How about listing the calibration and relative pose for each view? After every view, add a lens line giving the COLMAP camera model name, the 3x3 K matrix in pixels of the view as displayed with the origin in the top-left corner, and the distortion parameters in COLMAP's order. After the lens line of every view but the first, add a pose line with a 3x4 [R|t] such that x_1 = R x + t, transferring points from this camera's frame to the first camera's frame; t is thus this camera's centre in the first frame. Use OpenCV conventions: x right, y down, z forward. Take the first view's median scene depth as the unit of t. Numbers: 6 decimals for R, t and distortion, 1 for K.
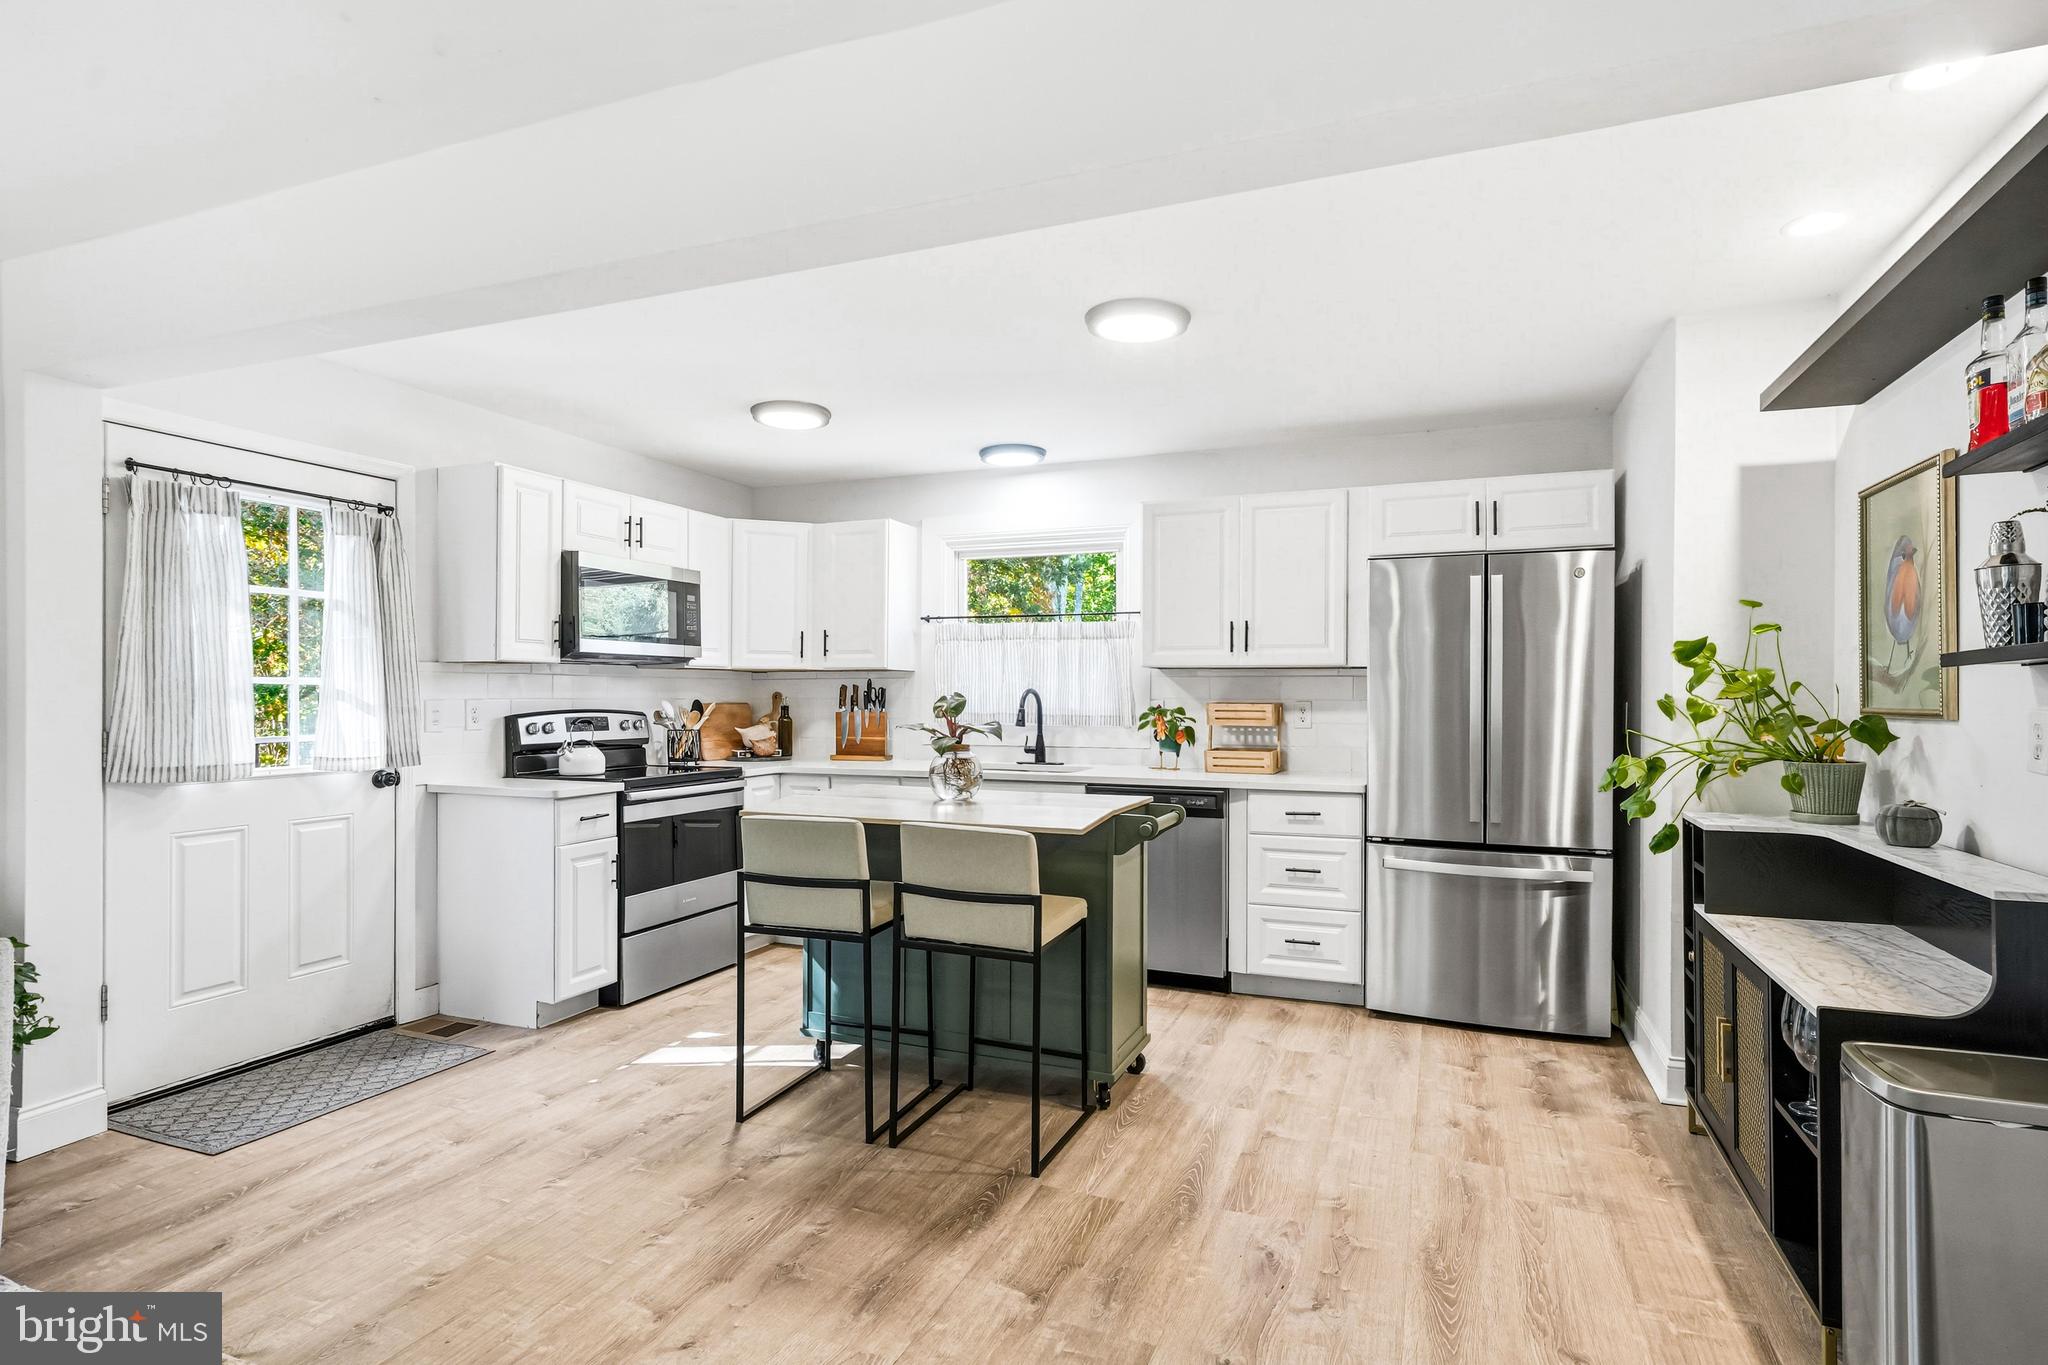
lens RADIAL K [[994.3, 0, 1024.0], [0, 994.3, 682.5], [0, 0, 1]] dist [-0.000184, 0.000095]
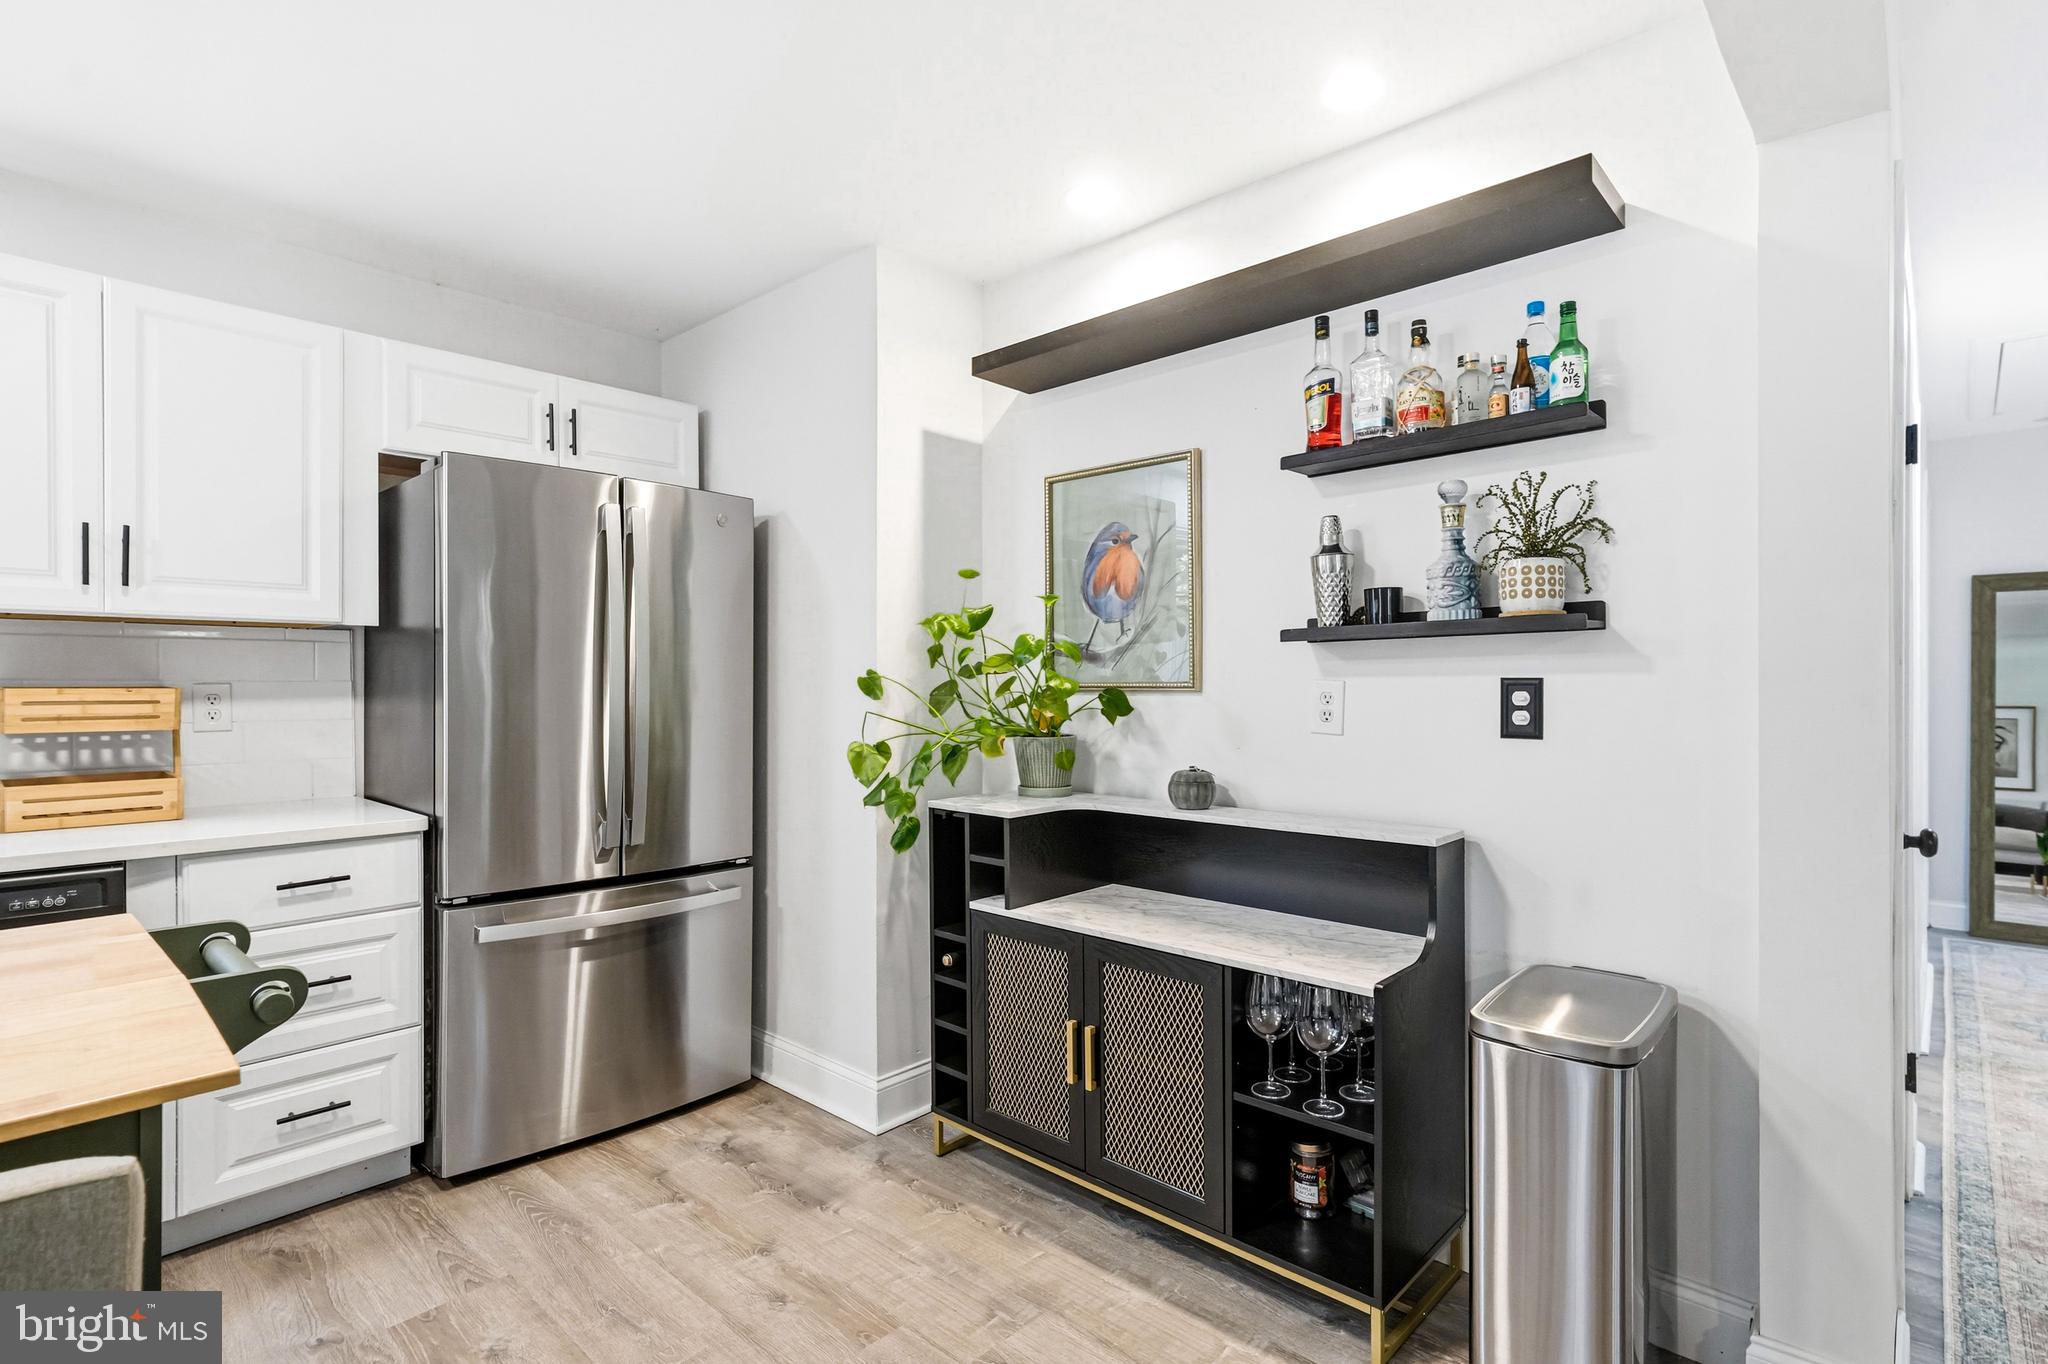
lens RADIAL K [[994.3, 0, 1024.0], [0, 994.3, 682.0], [0, 0, 1]] dist [-0.000184, 0.000095]
pose [[0.355833, -0.002958, 0.934545, -0.121573], [-0.008967, 0.999938, 0.006580, 0.014341], [-0.934506, -0.010721, 0.355785, 0.522415]]
